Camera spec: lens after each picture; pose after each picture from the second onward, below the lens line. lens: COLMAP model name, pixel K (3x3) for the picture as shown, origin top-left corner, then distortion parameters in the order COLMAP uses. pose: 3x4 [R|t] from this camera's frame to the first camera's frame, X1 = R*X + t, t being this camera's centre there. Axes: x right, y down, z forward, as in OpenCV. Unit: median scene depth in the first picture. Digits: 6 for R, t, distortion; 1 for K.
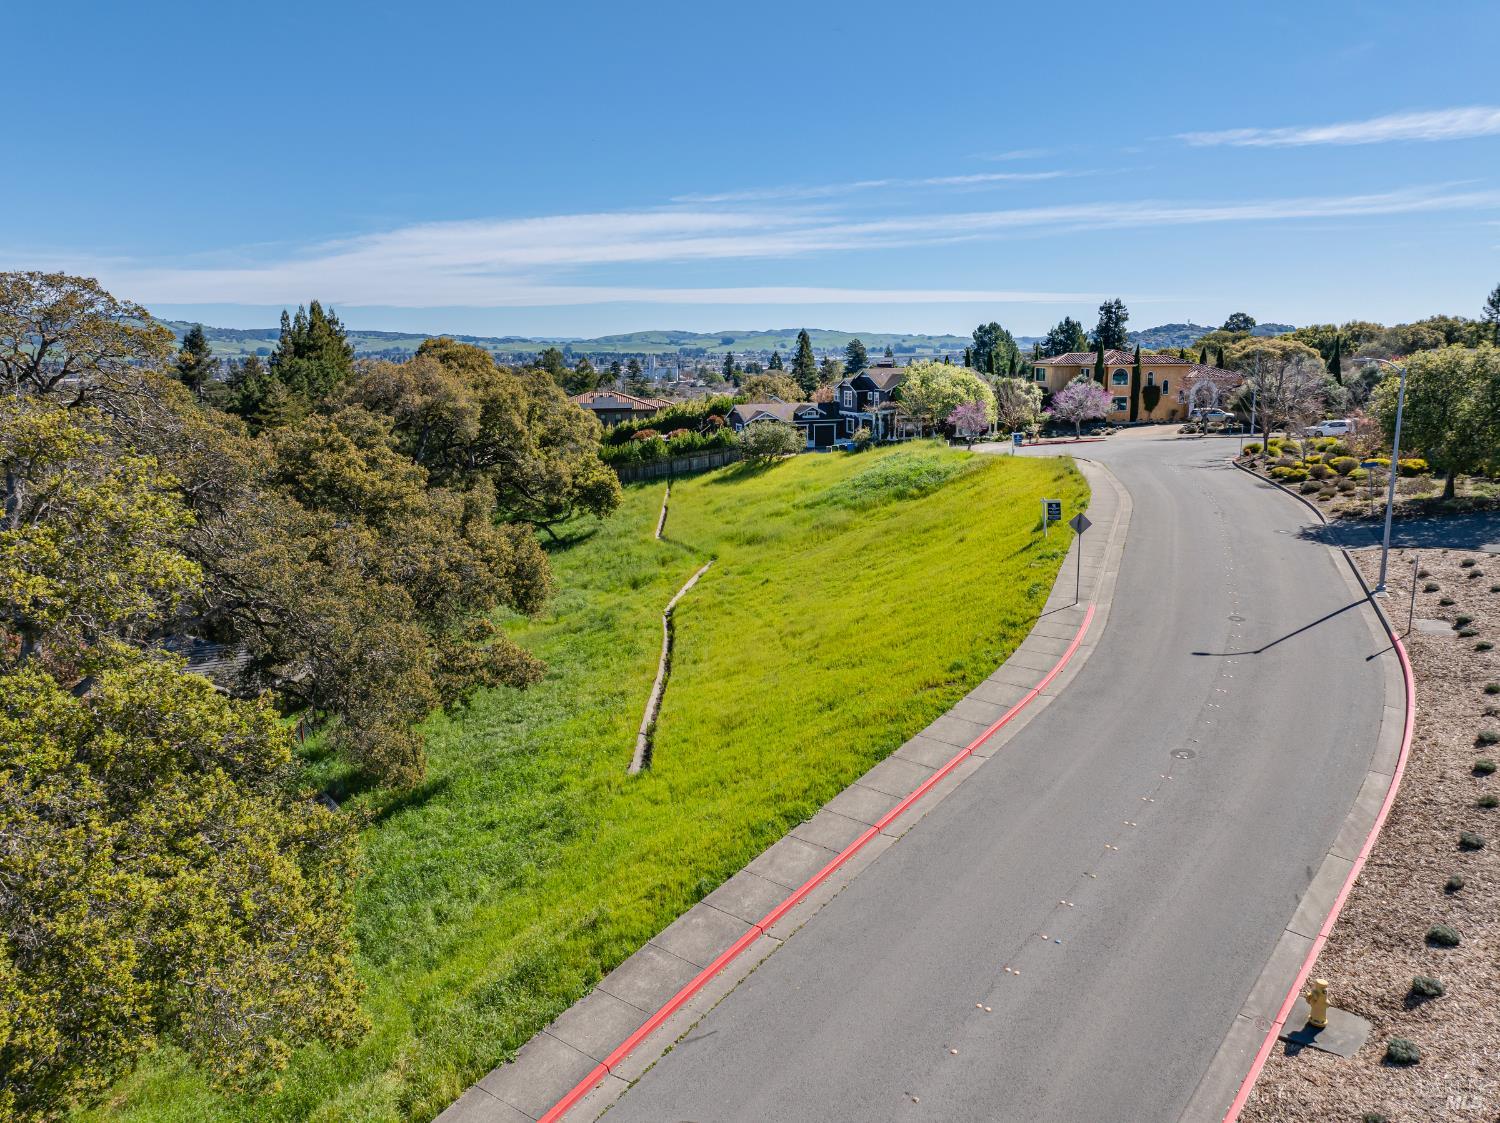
lens RADIAL K [[1162.7, 0, 750.0], [0, 1162.7, 561.5], [0, 0, 1]] dist [-0.028175, 0.000605]
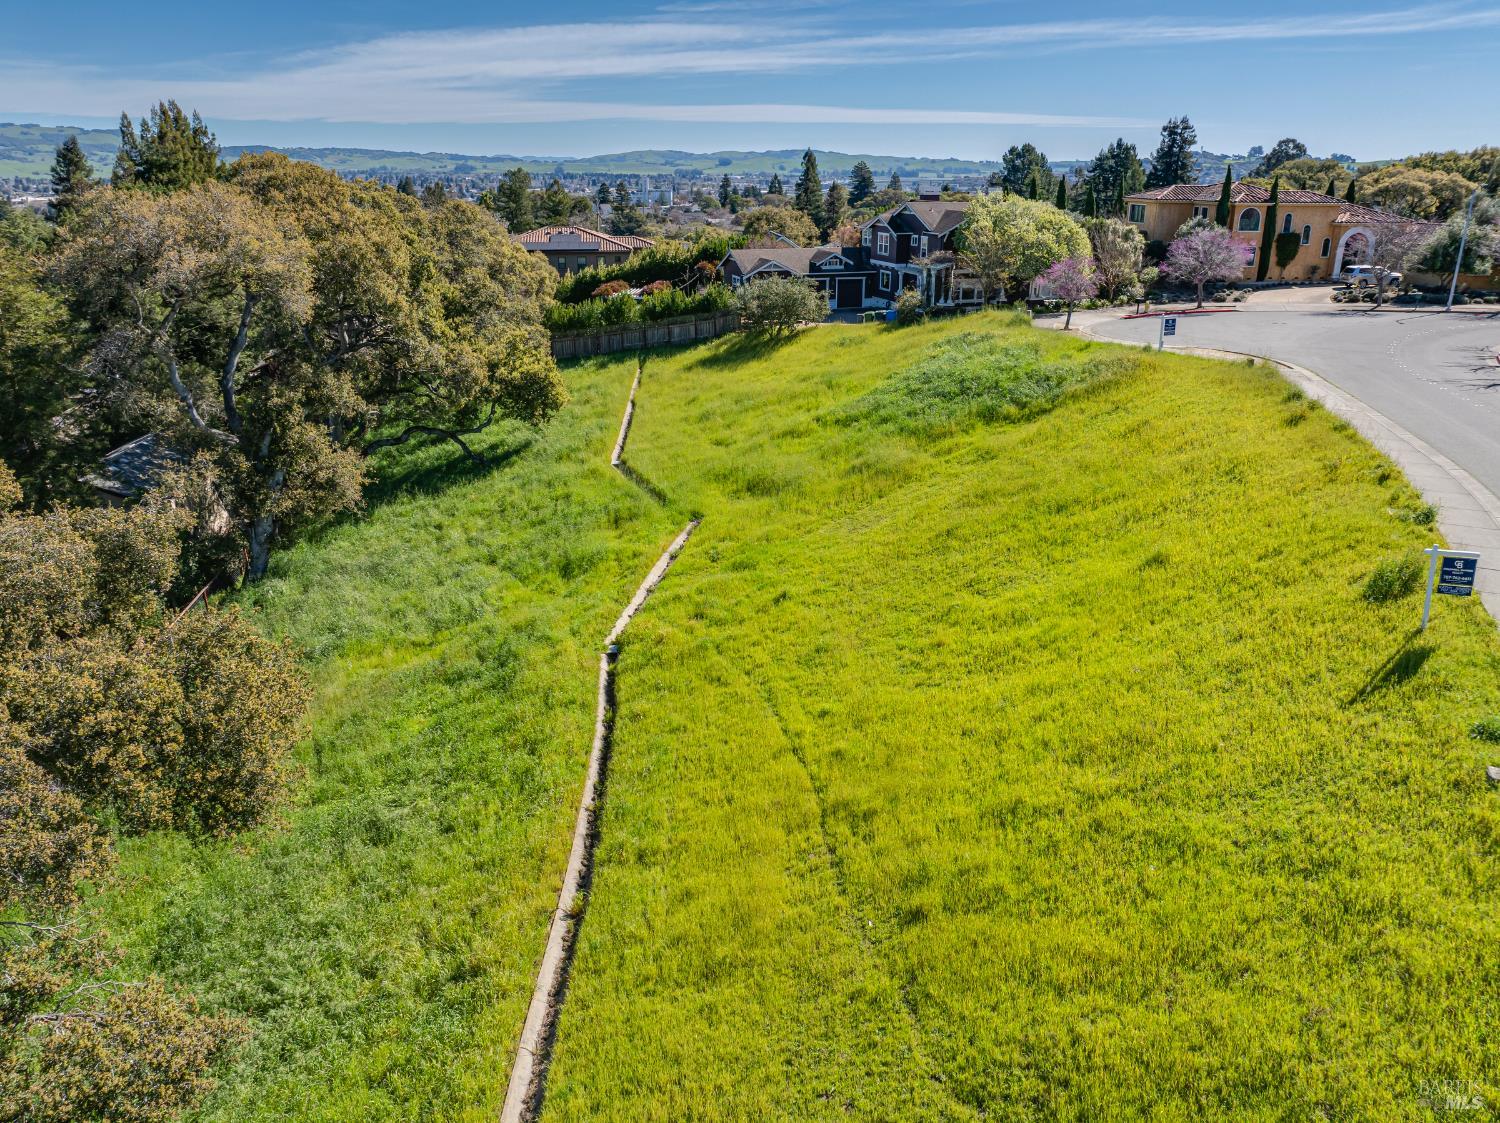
lens RADIAL K [[1075.3, 0, 750.0], [0, 1075.3, 561.5], [0, 0, 1]] dist [-0.050267, 0.024253]
pose [[0.999937, 0.009221, 0.006362, -0.003495], [-0.010163, 0.985582, 0.168895, -0.056411], [-0.004713, -0.168949, 0.985614, 0.302562]]
